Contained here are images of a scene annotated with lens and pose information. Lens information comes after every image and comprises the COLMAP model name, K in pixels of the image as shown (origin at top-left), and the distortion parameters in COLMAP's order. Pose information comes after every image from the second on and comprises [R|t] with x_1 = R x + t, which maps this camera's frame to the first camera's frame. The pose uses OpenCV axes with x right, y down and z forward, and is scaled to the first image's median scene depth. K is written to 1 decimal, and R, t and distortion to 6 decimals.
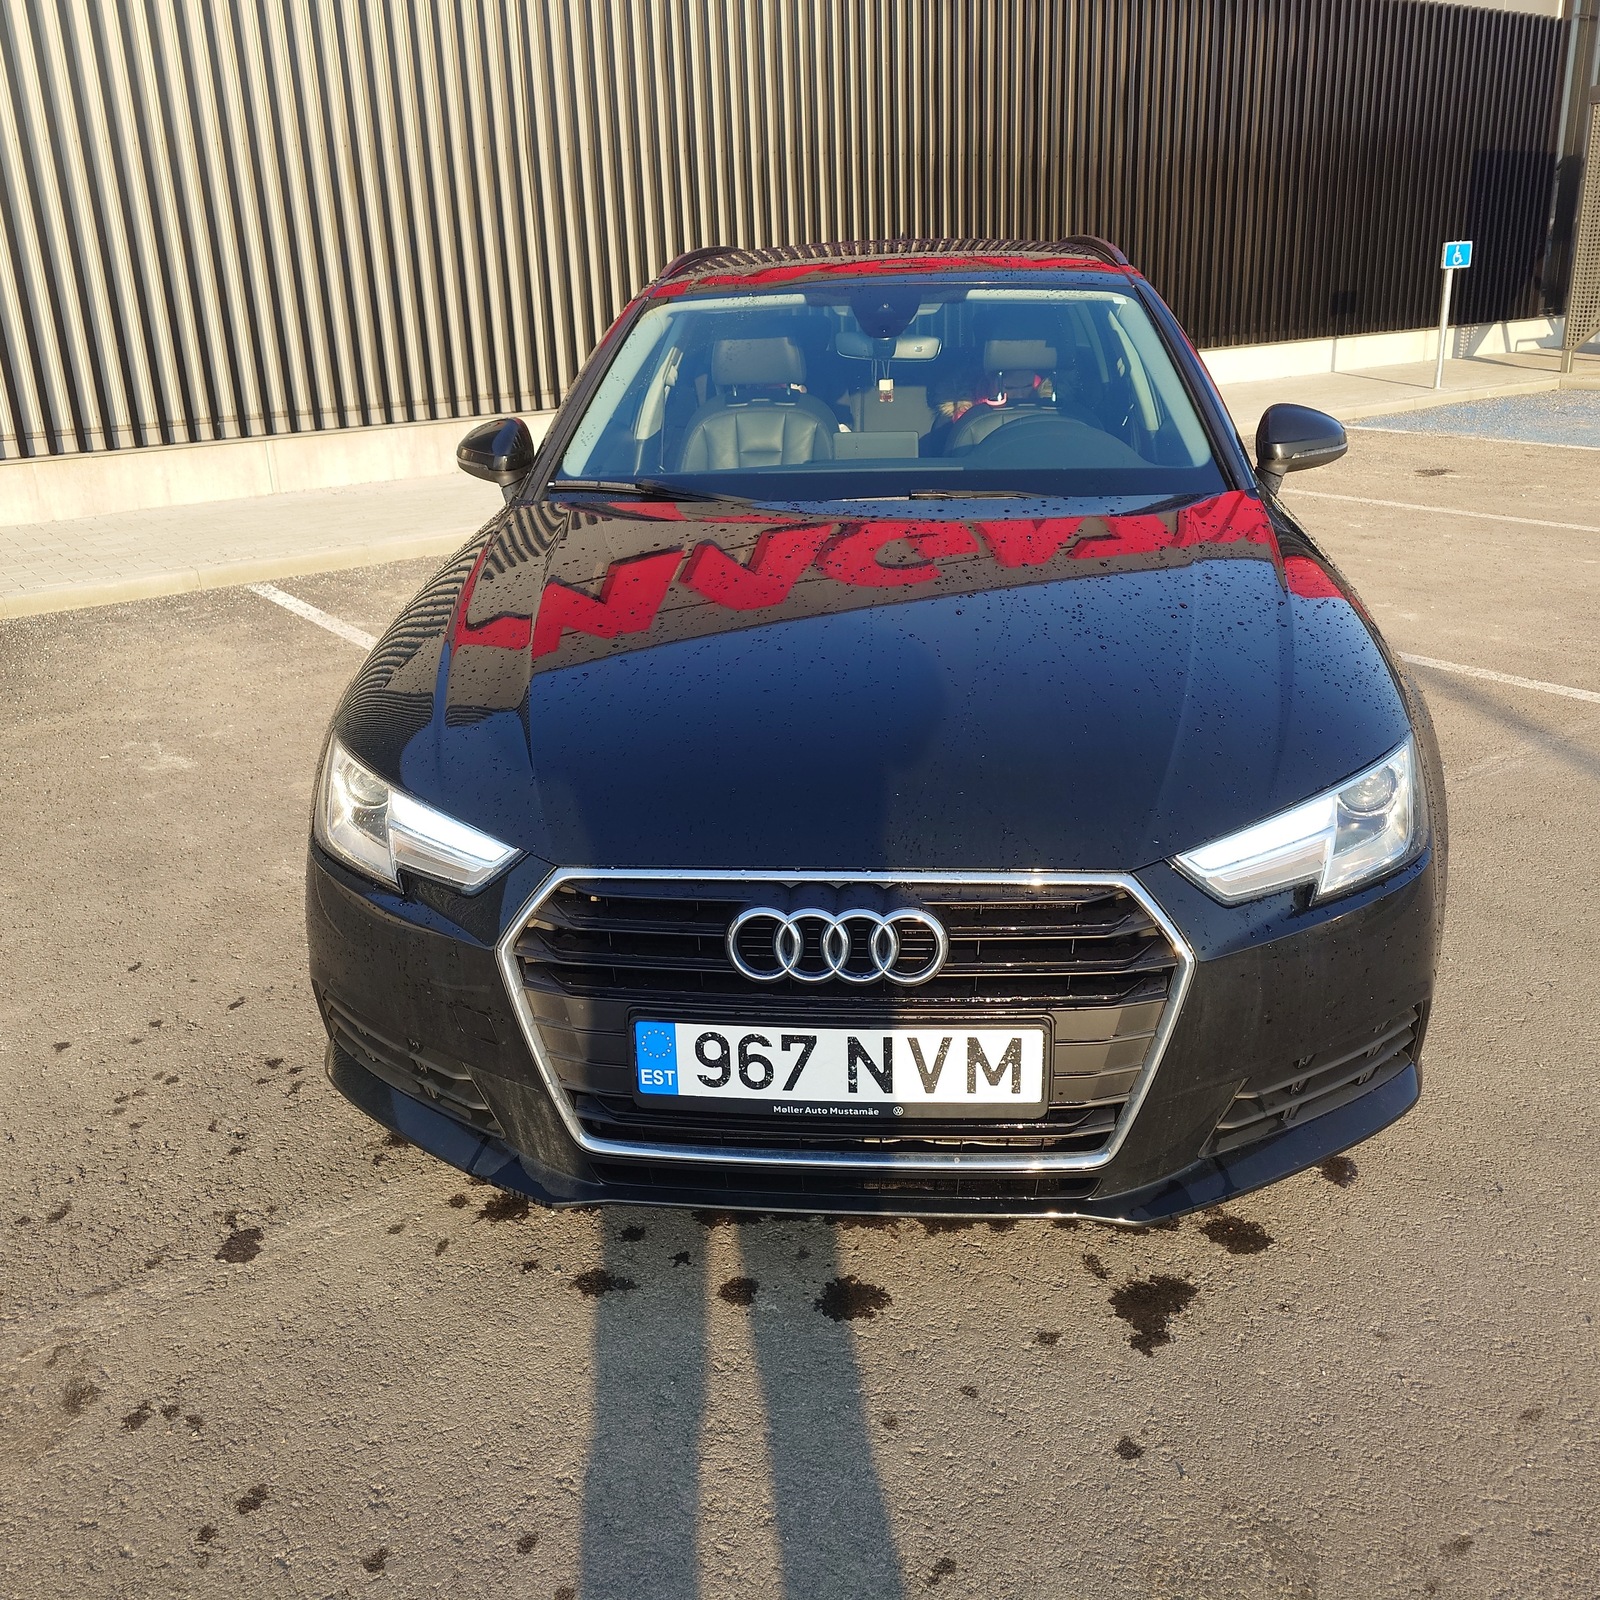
lens RADIAL K [[1505.5, 0, 800.3], [0, 1505.5, 798.3], [0, 0, 1]] dist [-0.010598, 0.000000]
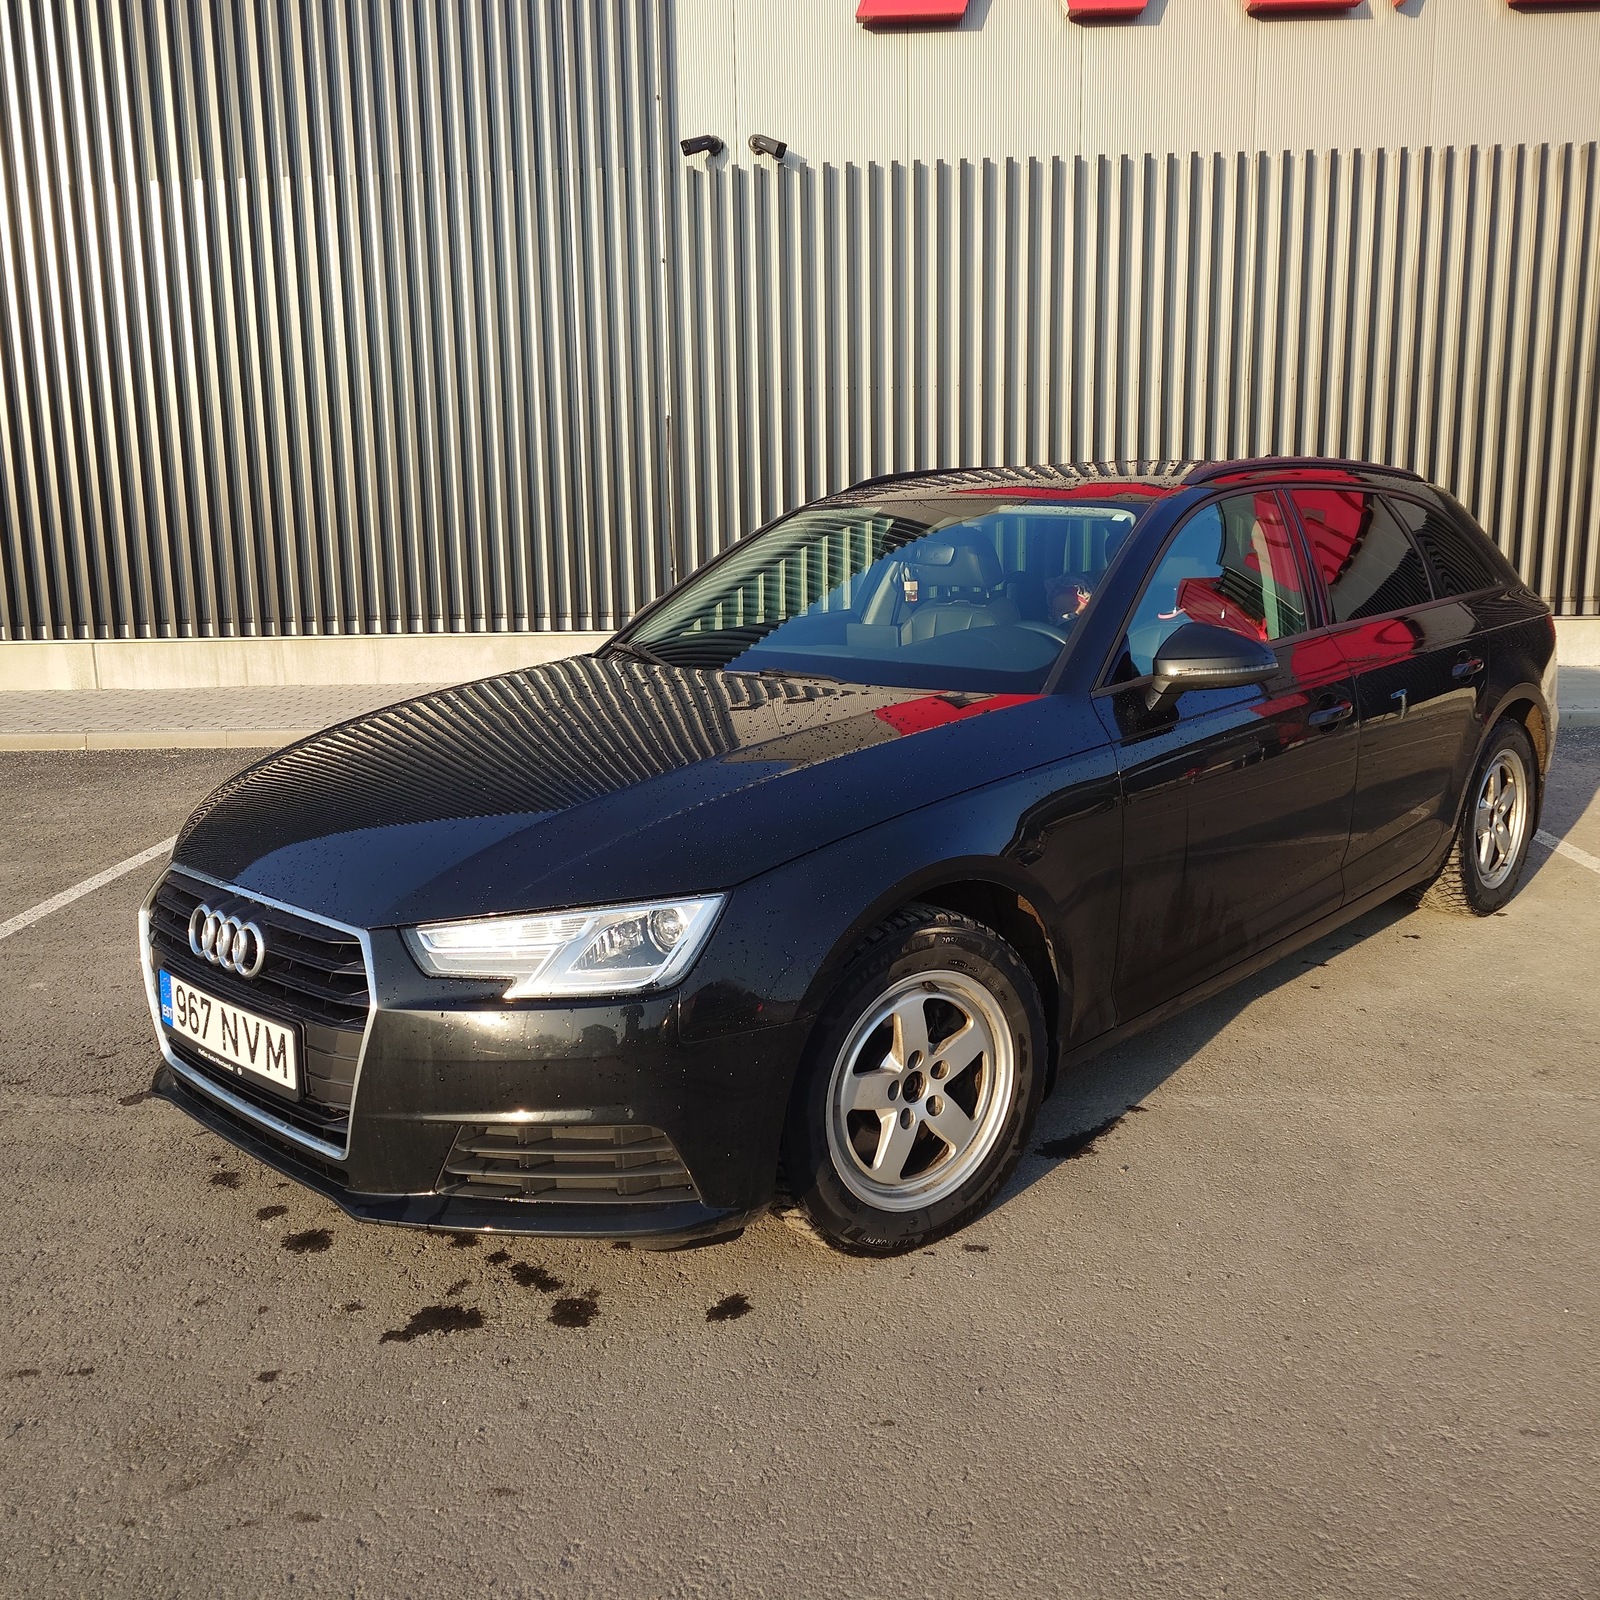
lens RADIAL K [[1505.5, 0, 799.4], [0, 1505.5, 800.8], [0, 0, 1]] dist [-0.010598, 0.000000]
pose [[0.783380, 0.140865, -0.605370, 1.257704], [-0.219924, 0.973791, -0.057998, -0.065035], [0.581335, 0.178570, 0.793828, 0.163962]]
